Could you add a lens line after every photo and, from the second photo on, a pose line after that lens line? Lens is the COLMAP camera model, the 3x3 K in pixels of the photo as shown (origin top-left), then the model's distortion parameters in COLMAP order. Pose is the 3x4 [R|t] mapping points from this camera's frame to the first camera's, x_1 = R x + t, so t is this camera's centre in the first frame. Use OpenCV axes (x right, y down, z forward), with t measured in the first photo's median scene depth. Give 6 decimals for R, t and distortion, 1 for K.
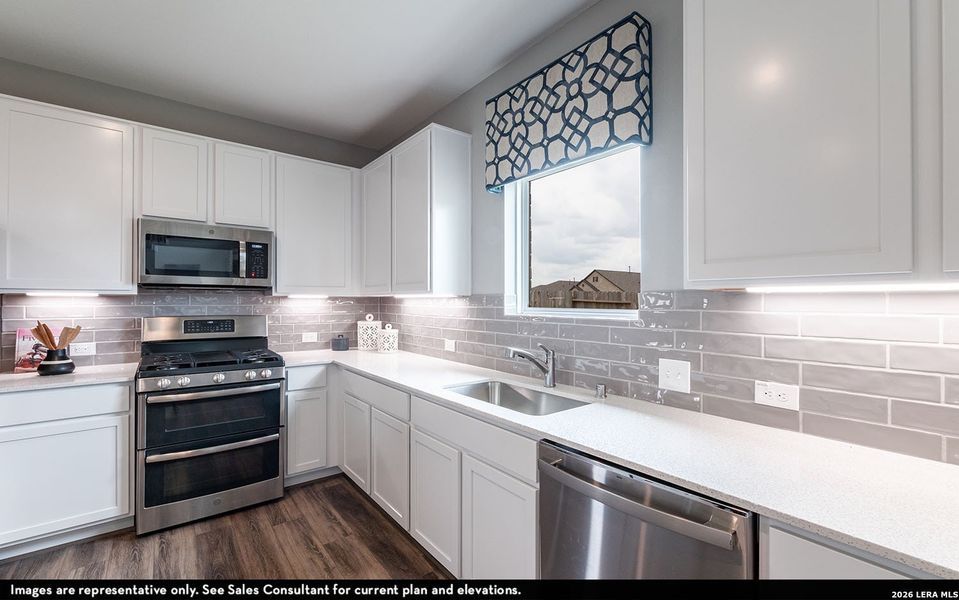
lens RADIAL K [[383.5, 0, 483.1], [0, 383.5, 299.8], [0, 0, 1]] dist [0.001034, 0.000202]
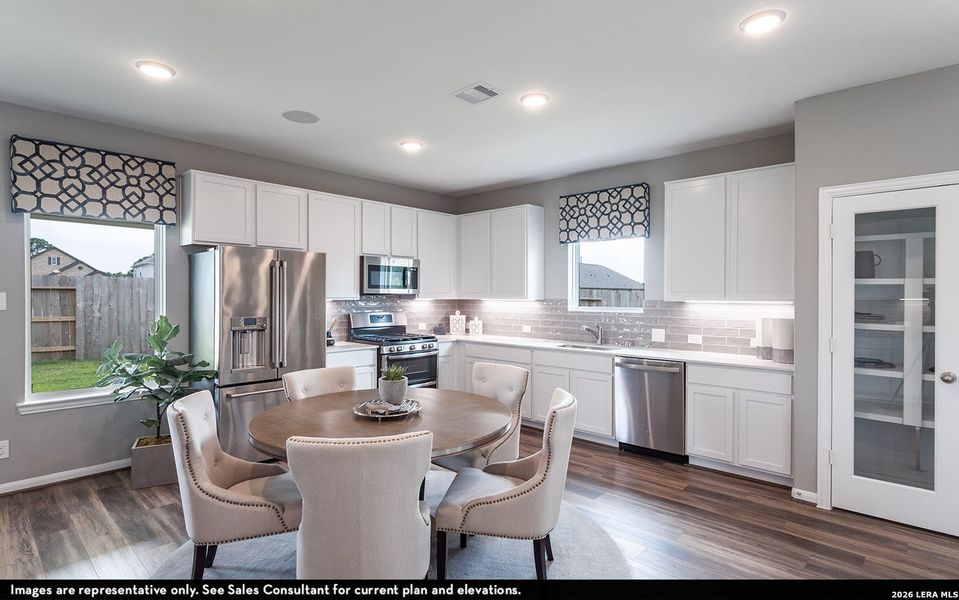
lens RADIAL K [[478.0, 0, 473.3], [0, 478.0, 297.1], [0, 0, 1]] dist [0.019944, -0.000803]
pose [[0.986800, -0.000114, 0.161946, -0.866777], [-0.001603, 0.999944, 0.010468, -0.056358], [-0.161939, -0.010589, 0.986744, -1.359191]]
